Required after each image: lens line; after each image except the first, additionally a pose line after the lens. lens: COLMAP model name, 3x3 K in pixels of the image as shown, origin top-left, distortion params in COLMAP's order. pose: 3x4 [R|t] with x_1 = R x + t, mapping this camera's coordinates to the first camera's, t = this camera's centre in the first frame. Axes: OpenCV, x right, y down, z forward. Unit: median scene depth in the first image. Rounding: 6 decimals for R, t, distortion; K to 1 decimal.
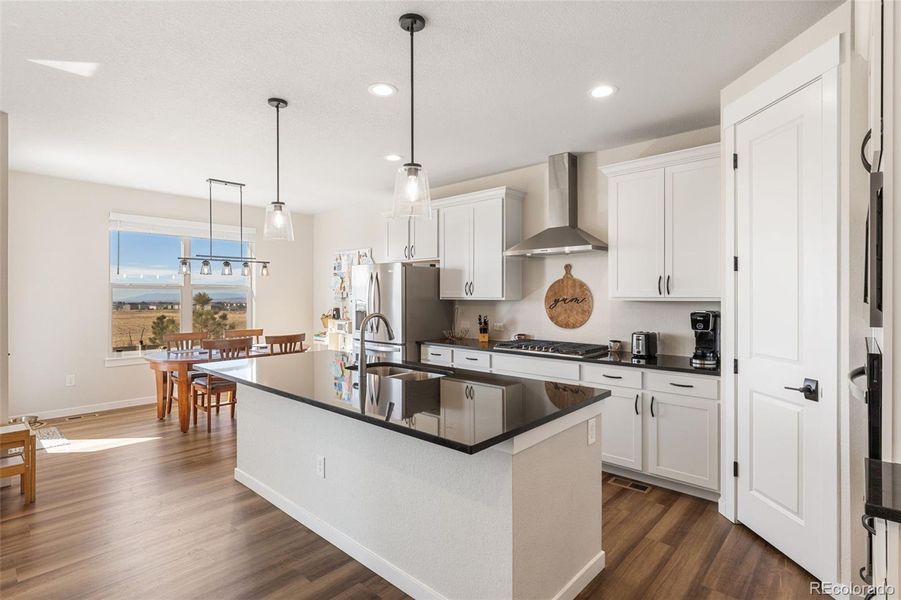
lens RADIAL K [[444.6, 0, 456.8], [0, 444.6, 294.3], [0, 0, 1]] dist [-0.003733, -0.000190]
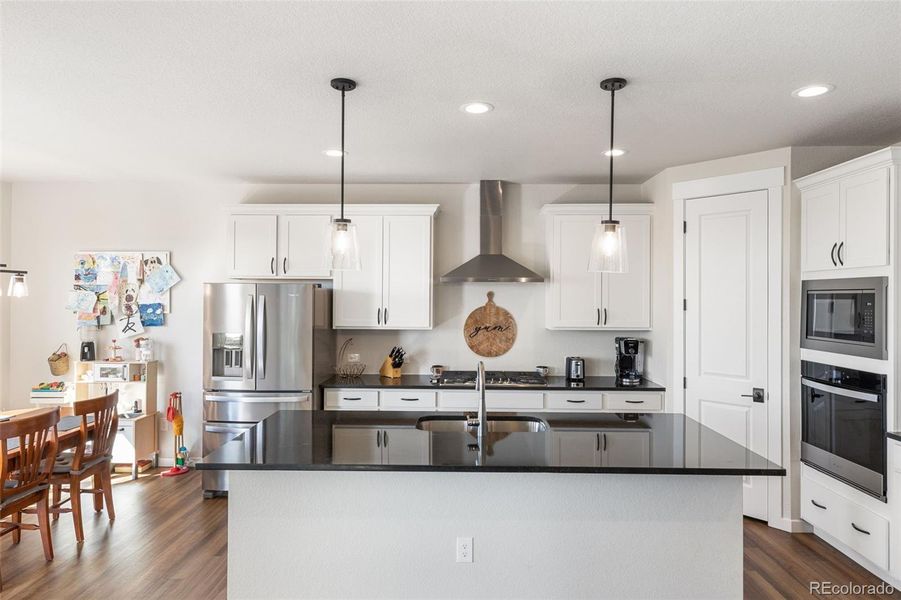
lens RADIAL K [[549.2, 0, 450.7], [0, 549.2, 293.6], [0, 0, 1]] dist [0.003949, -0.001272]
pose [[0.758916, 0.007528, 0.651145, -0.585042], [-0.006182, 0.999971, -0.004355, -0.055171], [-0.651159, -0.000721, 0.758941, 0.130647]]
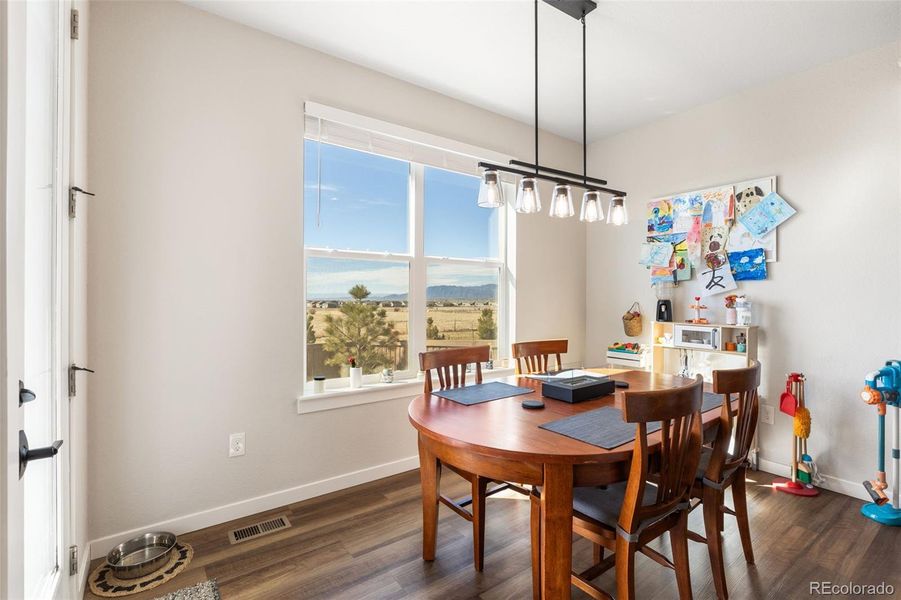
lens RADIAL K [[408.4, 0, 457.6], [0, 408.4, 294.9], [0, 0, 1]] dist [-0.001722, 0.000524]
pose [[0.979737, 0.001994, -0.200279, -0.630009], [-0.001933, 0.999998, 0.000498, 0.037631], [0.200279, -0.000101, 0.979739, 0.705512]]
